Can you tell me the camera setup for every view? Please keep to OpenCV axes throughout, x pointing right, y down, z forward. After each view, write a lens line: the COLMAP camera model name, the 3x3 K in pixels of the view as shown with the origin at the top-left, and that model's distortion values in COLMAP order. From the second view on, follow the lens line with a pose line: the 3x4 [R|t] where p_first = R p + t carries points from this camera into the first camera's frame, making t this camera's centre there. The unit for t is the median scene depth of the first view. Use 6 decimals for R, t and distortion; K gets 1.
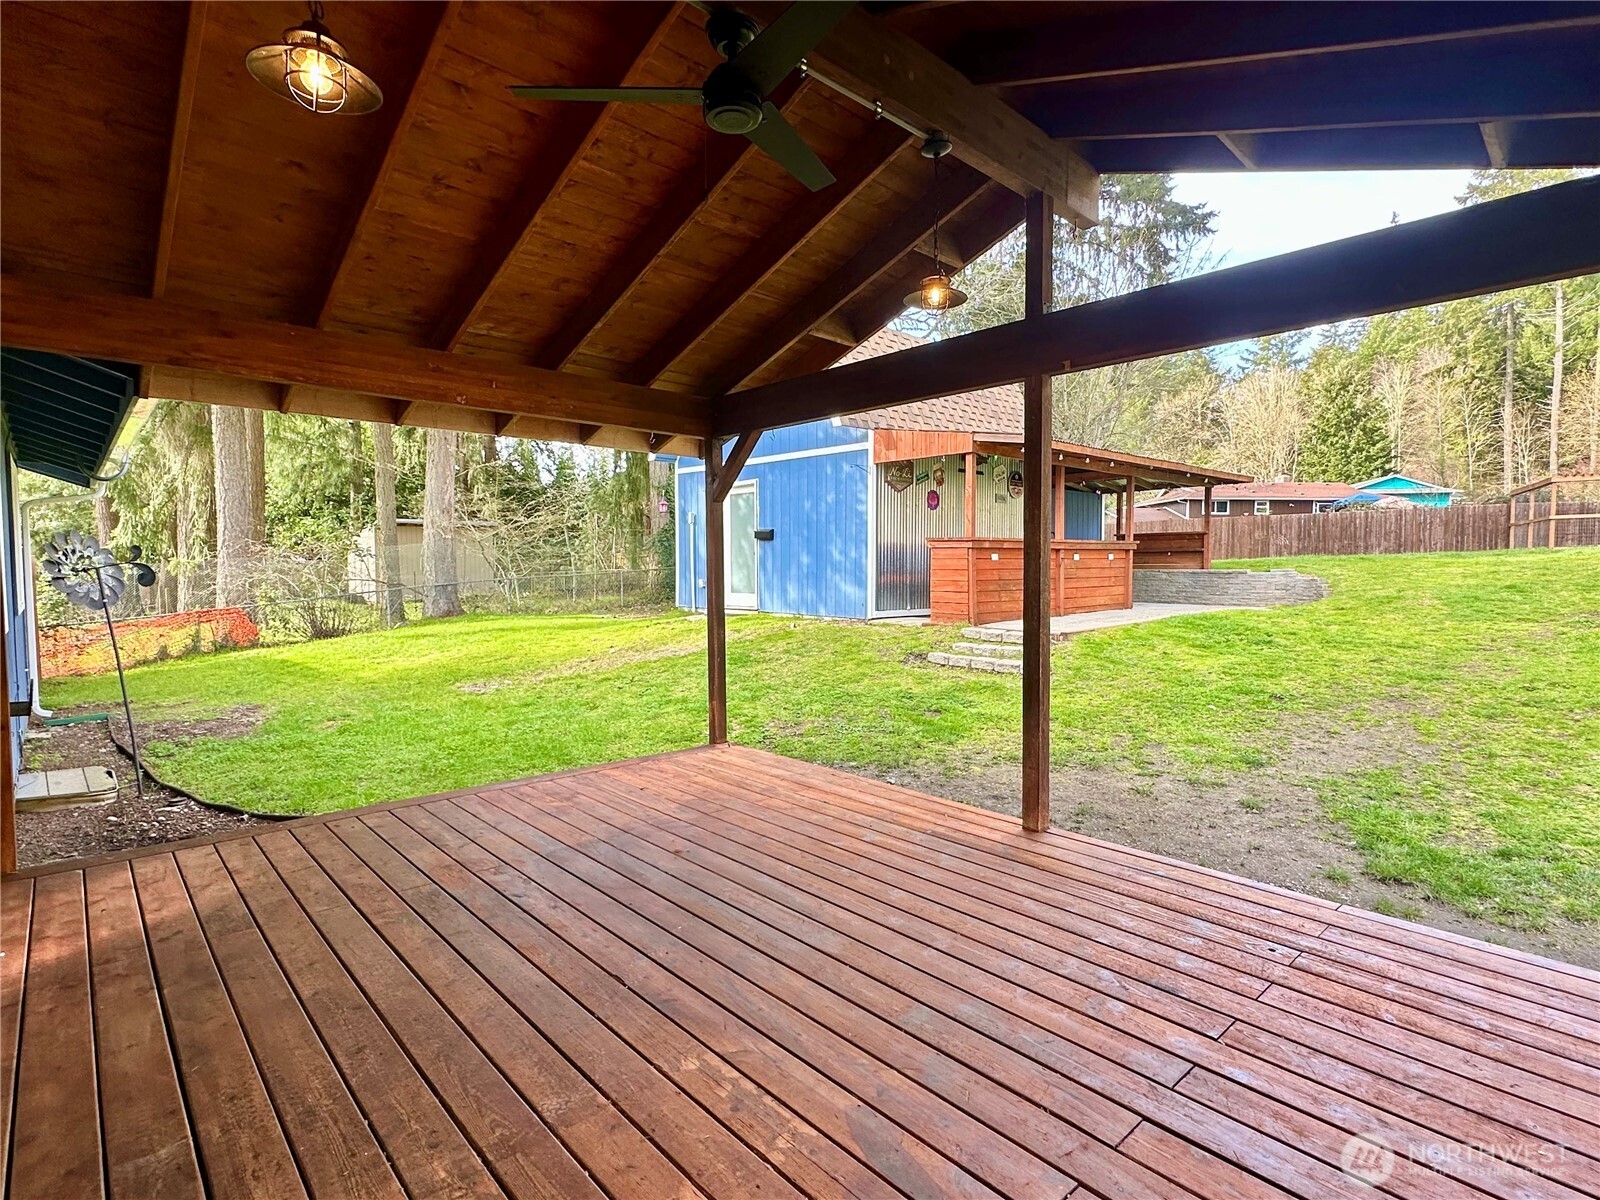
lens RADIAL K [[817.0, 0, 800.0], [0, 817.0, 600.0], [0, 0, 1]] dist [0.001948, 0.001448]
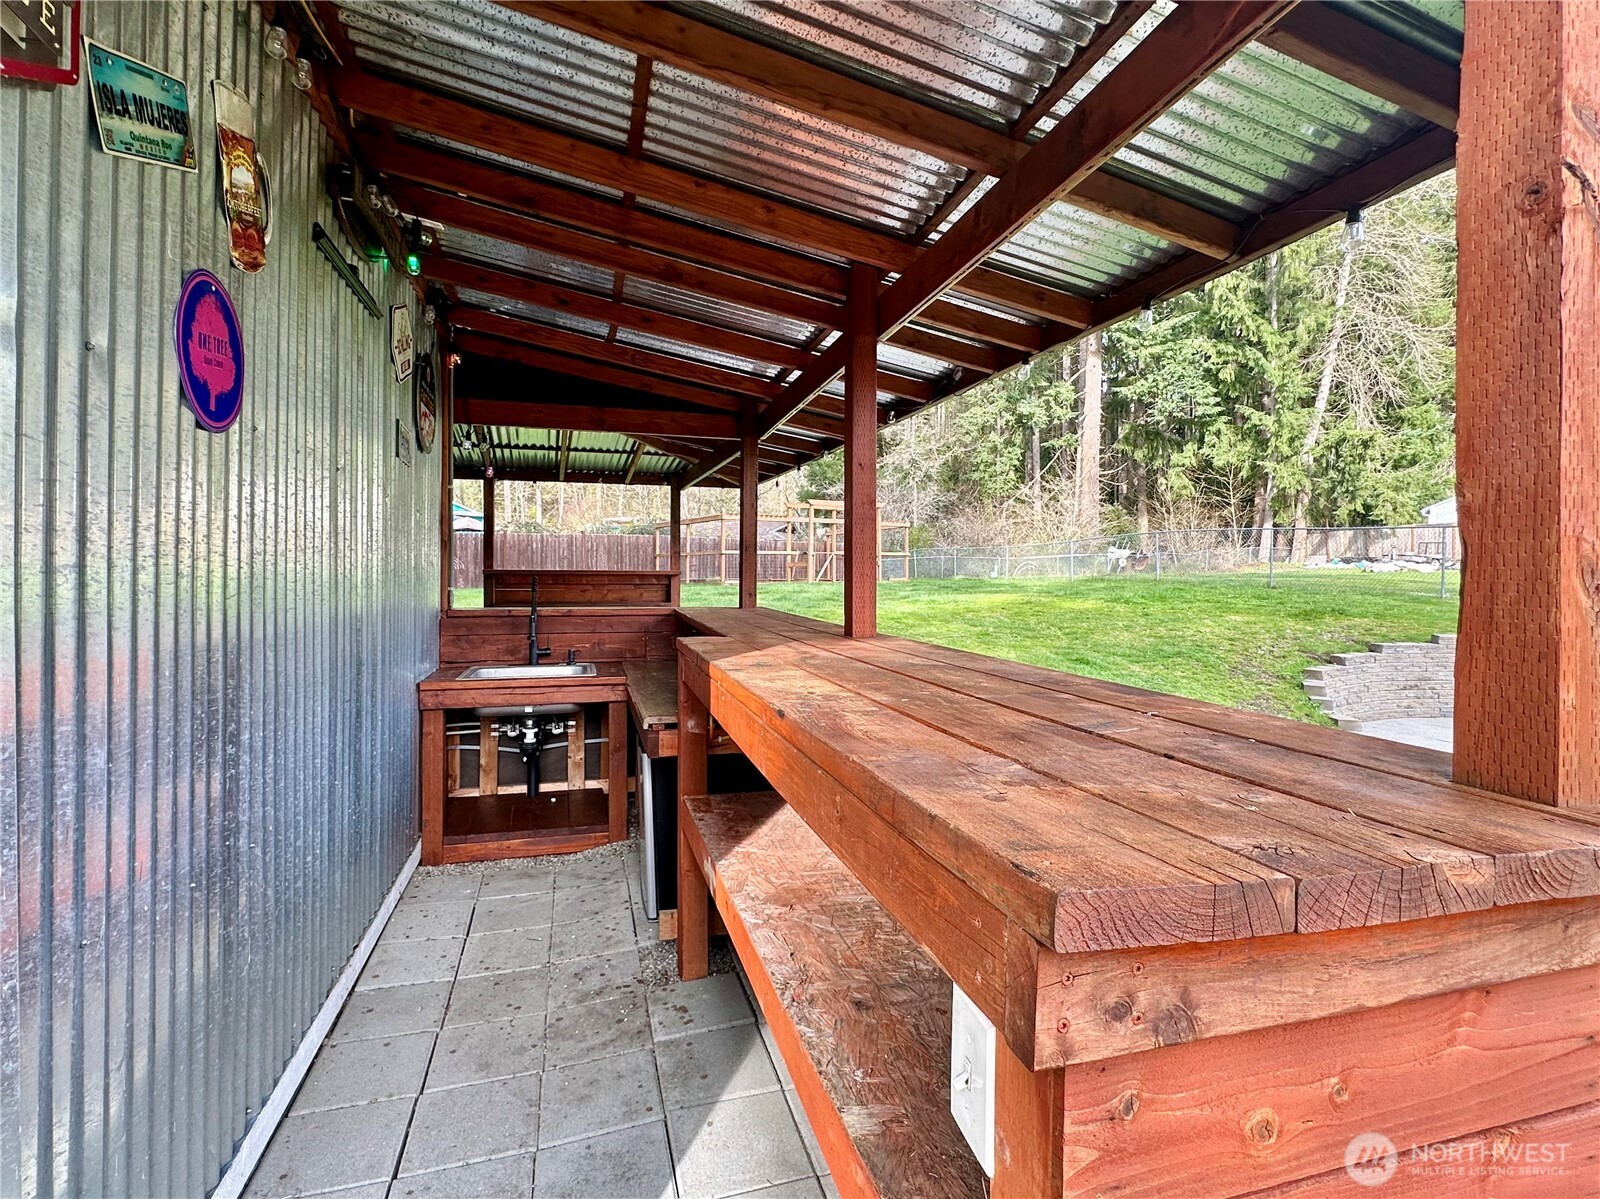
lens RADIAL K [[762.0, 0, 800.0], [0, 762.0, 599.5], [0, 0, 1]] dist [0.001596, 0.000897]
pose [[0.440001, -0.022861, 0.897706, 0.017954], [0.031518, 0.999453, 0.010004, -0.011037], [-0.897444, 0.023892, 0.440481, 0.115912]]
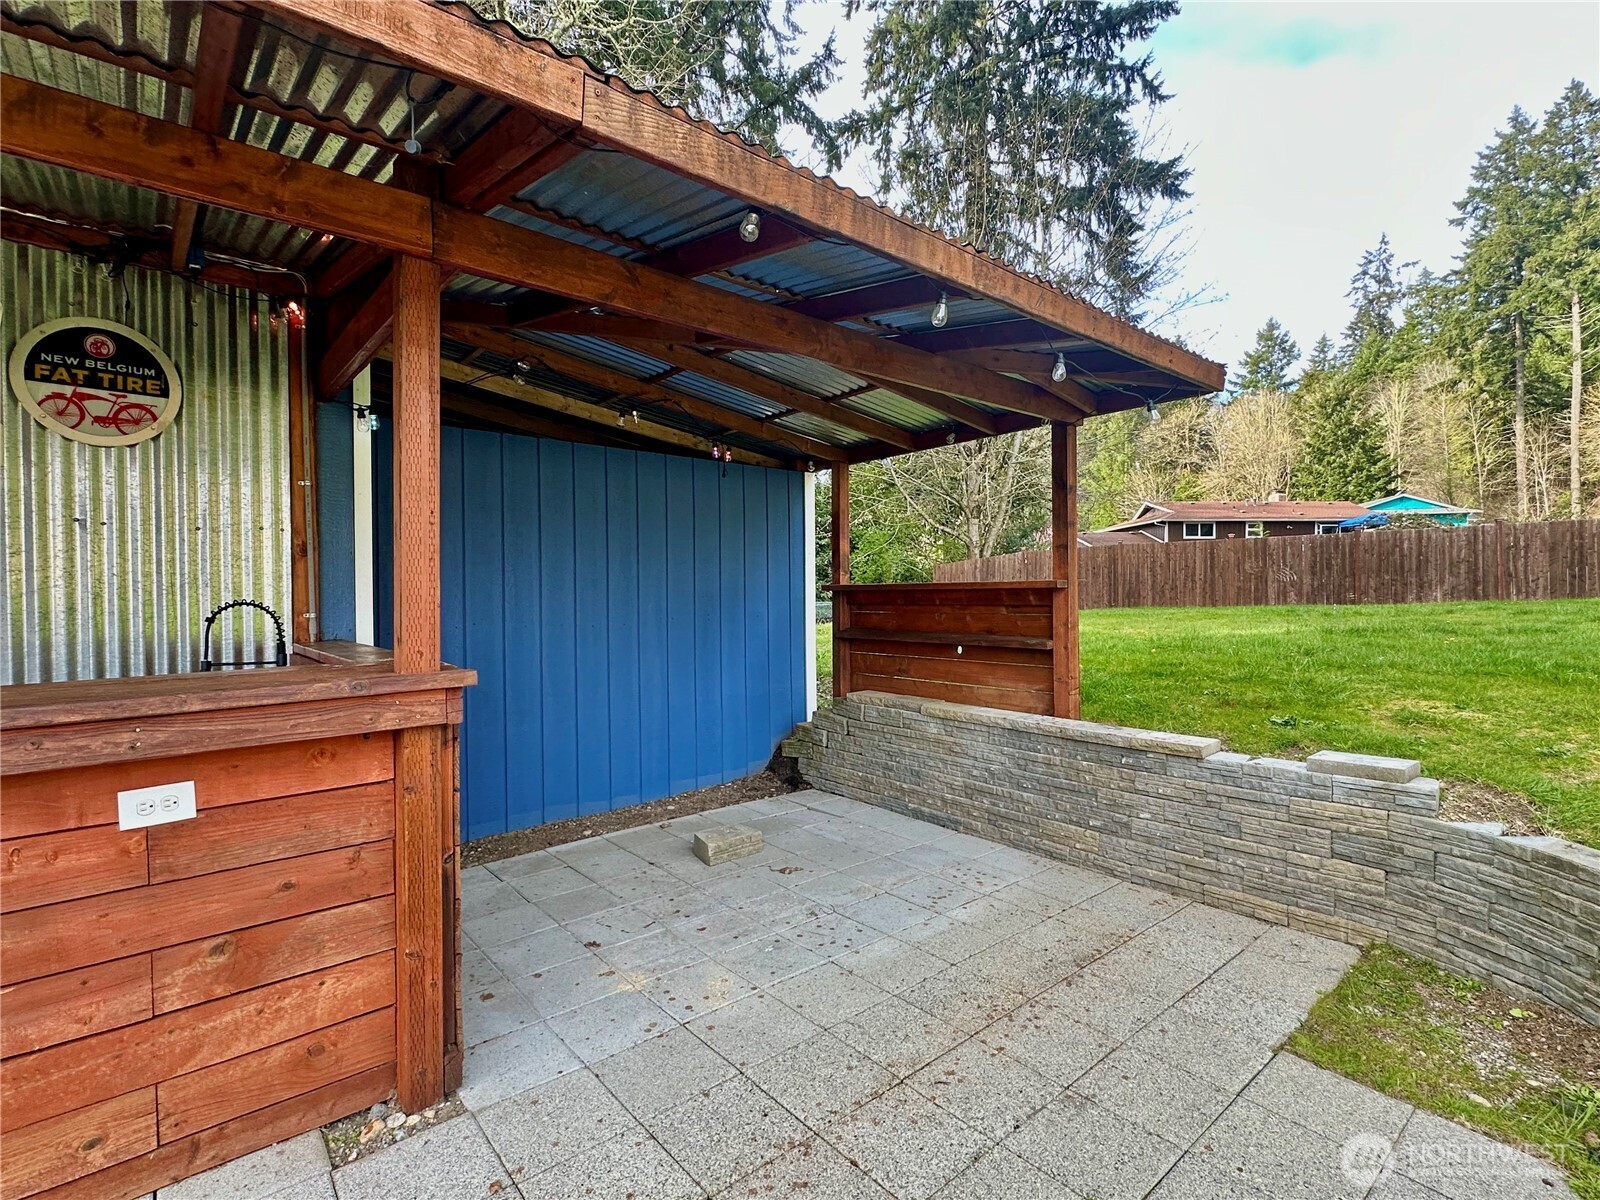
lens RADIAL K [[762.0, 0, 800.0], [0, 762.0, 600.0], [0, 0, 1]] dist [0.001596, 0.000897]
pose [[0.999692, -0.005279, -0.024261, 0.067695], [0.004550, 0.999540, -0.029998, -0.011461], [0.024408, 0.029878, 0.999255, 0.120329]]
